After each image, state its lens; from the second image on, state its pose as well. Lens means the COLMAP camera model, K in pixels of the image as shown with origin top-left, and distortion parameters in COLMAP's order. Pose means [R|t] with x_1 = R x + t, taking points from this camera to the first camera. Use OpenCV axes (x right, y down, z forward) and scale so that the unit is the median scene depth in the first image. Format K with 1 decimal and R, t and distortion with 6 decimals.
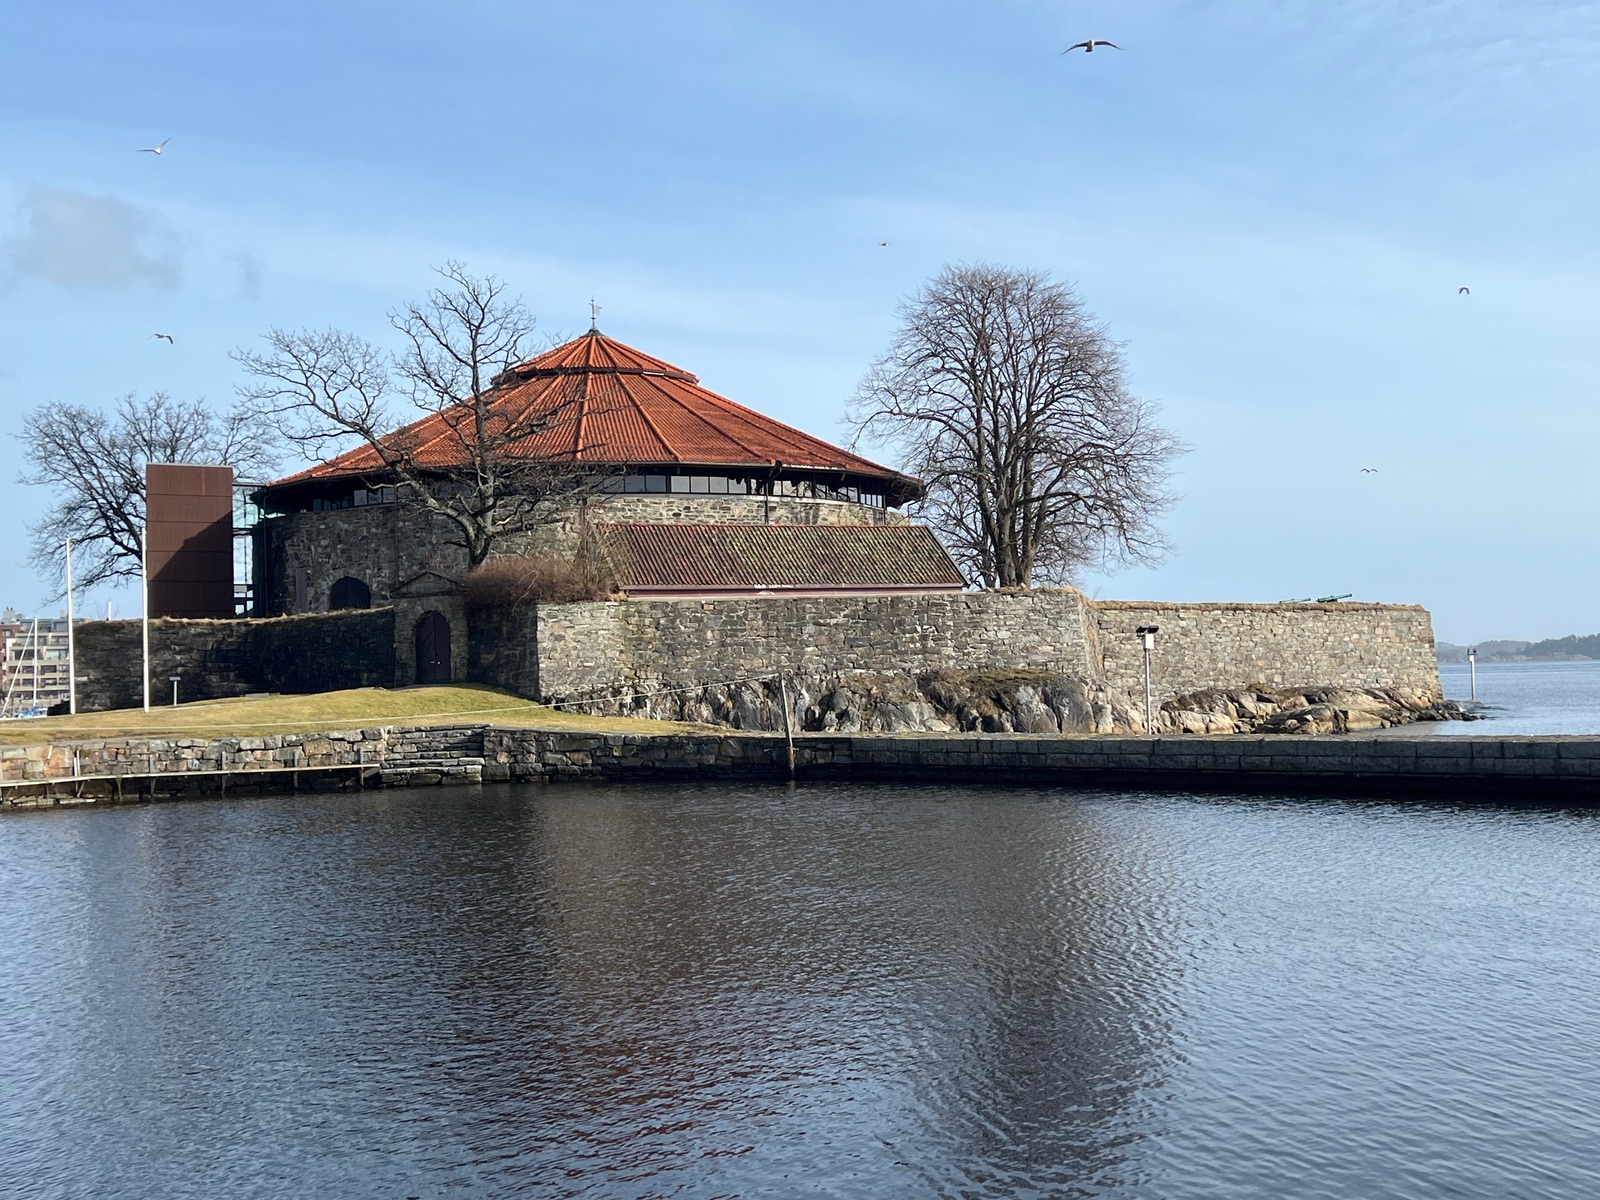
lens RADIAL K [[1881.4, 0, 798.8], [0, 1881.4, 601.6], [0, 0, 1]] dist [0.056029, 0.000000]
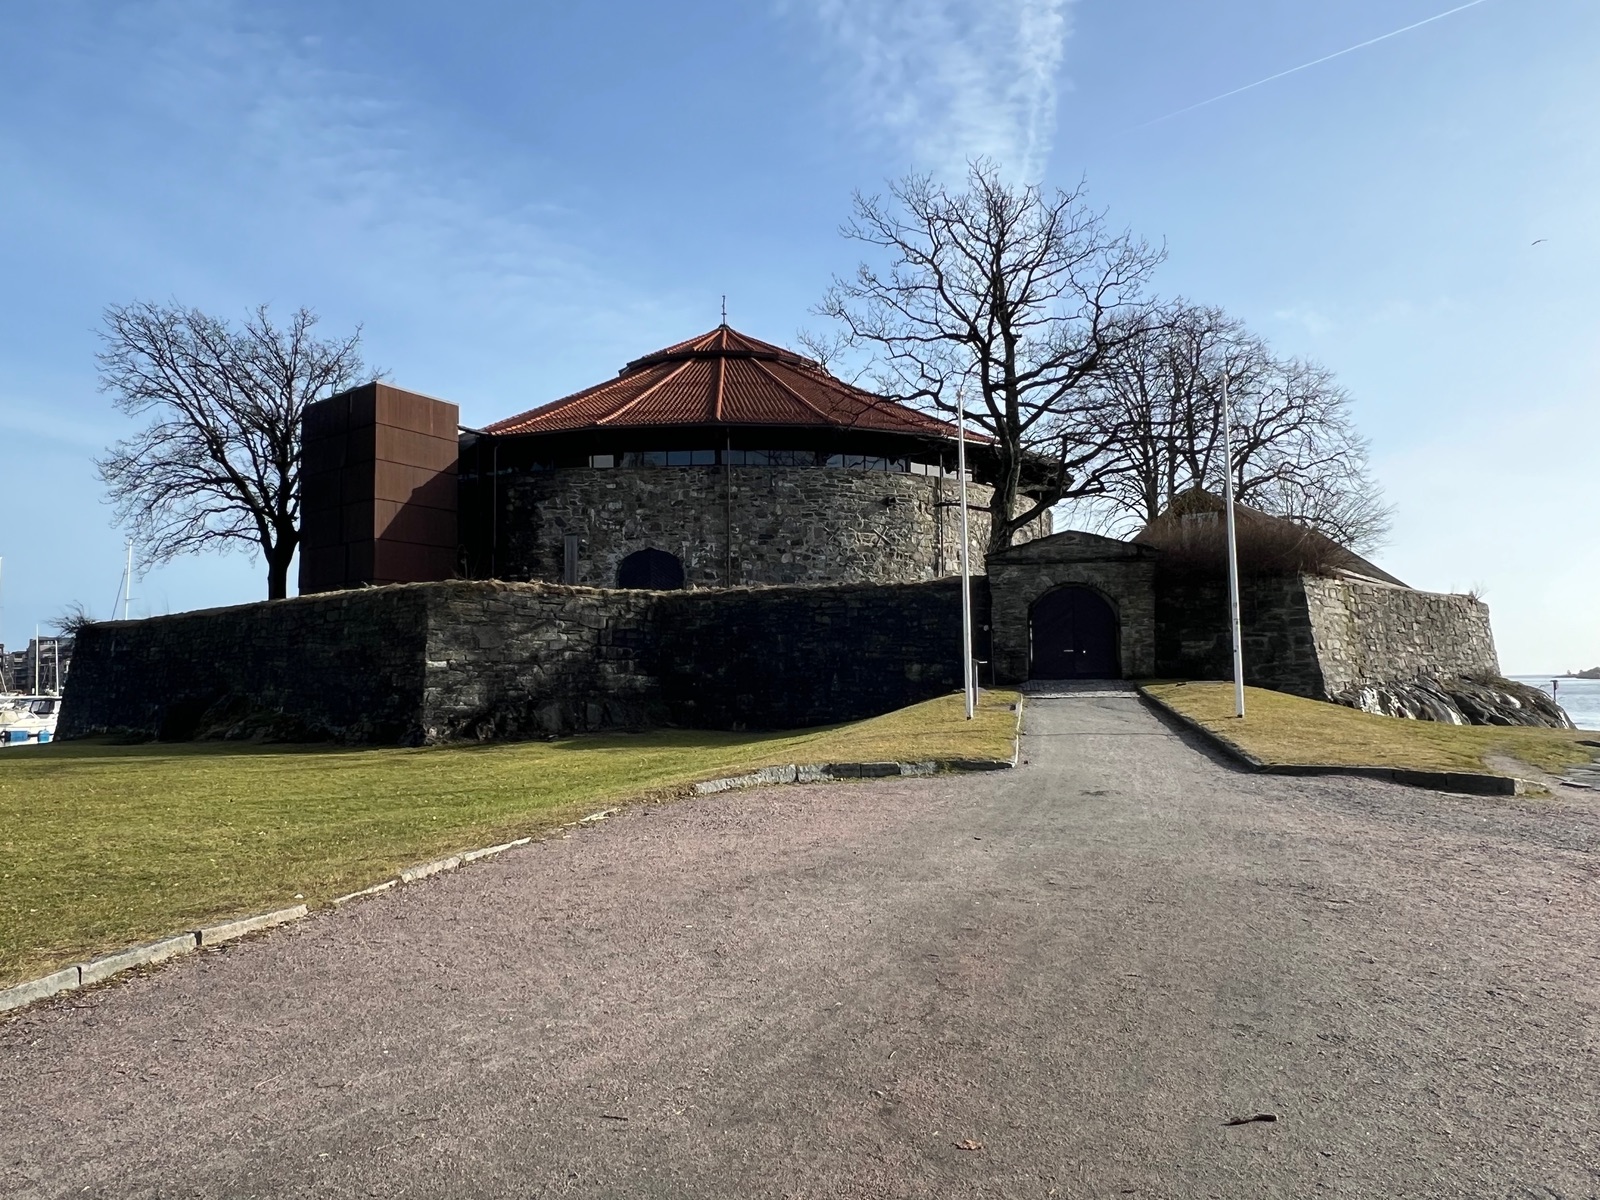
lens RADIAL K [[1168.5, 0, 784.8], [0, 1168.5, 609.0], [0, 0, 1]] dist [0.003616, 0.003108]
pose [[0.881437, 0.046185, 0.470039, -0.435257], [-0.030873, 0.998713, -0.040236, 0.032028], [-0.471292, 0.020954, 0.881728, 0.542788]]
